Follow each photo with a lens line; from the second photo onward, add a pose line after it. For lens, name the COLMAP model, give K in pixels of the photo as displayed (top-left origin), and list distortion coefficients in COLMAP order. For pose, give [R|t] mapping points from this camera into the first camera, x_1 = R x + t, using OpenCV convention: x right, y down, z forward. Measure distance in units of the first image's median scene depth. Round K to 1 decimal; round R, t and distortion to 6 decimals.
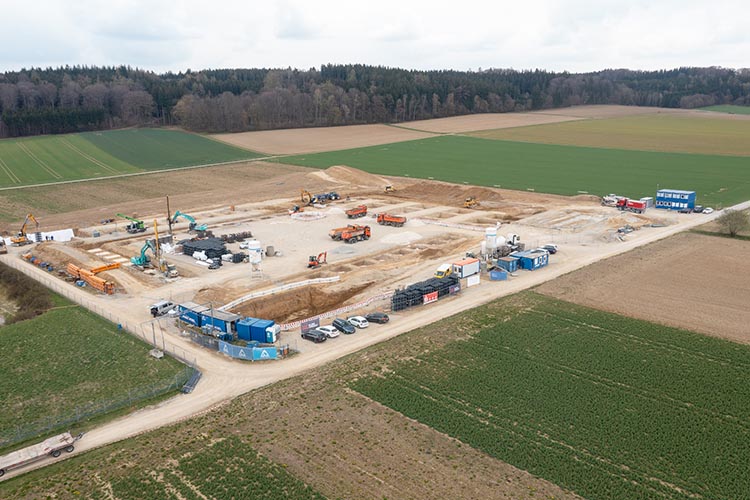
lens RADIAL K [[605.7, 0, 380.5], [0, 605.7, 250.6], [0, 0, 1]] dist [-0.003353, 0.006115]
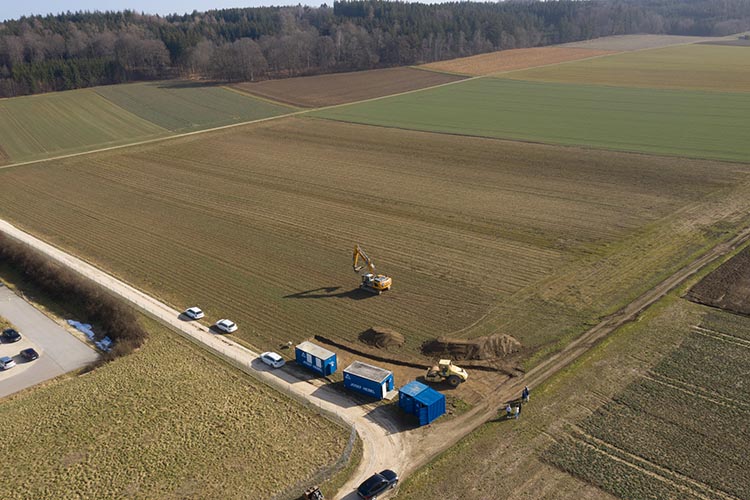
lens RADIAL K [[601.6, 0, 375.0], [0, 601.6, 250.0], [0, 0, 1]] dist [0.005590, -0.000473]
pose [[0.999577, -0.027753, -0.008687, -0.044096], [0.028532, 0.993693, 0.108445, -0.025326], [0.005623, -0.108647, 0.994065, 0.031523]]
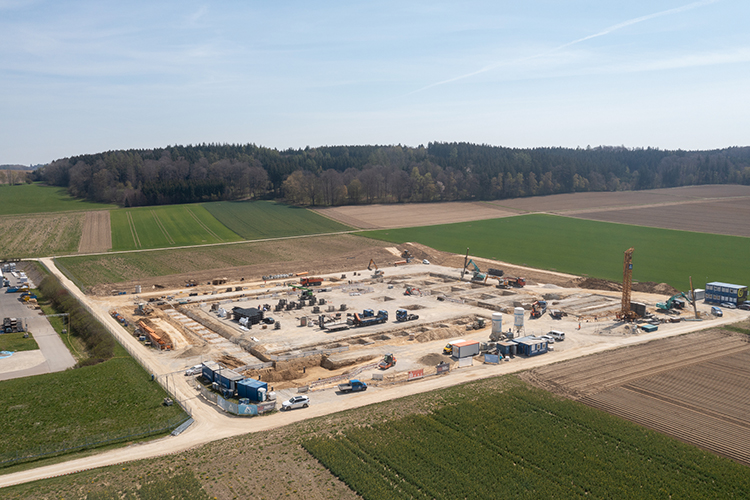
lens RADIAL K [[605.7, 0, 380.5], [0, 605.7, 250.6], [0, 0, 1]] dist [-0.003353, 0.006115]
pose [[0.978222, 0.040646, -0.203541, 0.051980], [-0.062780, 0.992647, -0.103497, -0.006207], [0.197838, 0.114021, 0.973581, -0.027054]]
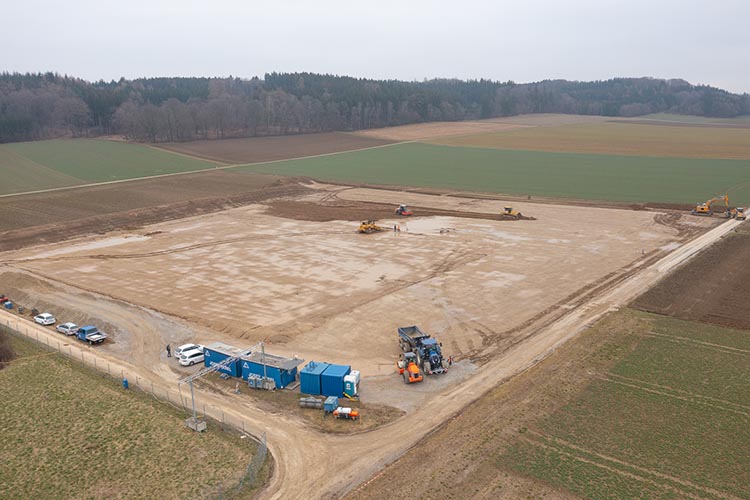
lens RADIAL K [[596.0, 0, 375.3], [0, 596.0, 259.1], [0, 0, 1]] dist [-0.004133, 0.005963]
pose [[0.993755, -0.031043, 0.107181, -0.041642], [0.031907, 0.999471, -0.006355, -0.001118], [-0.106927, 0.009735, 0.994219, 0.054507]]
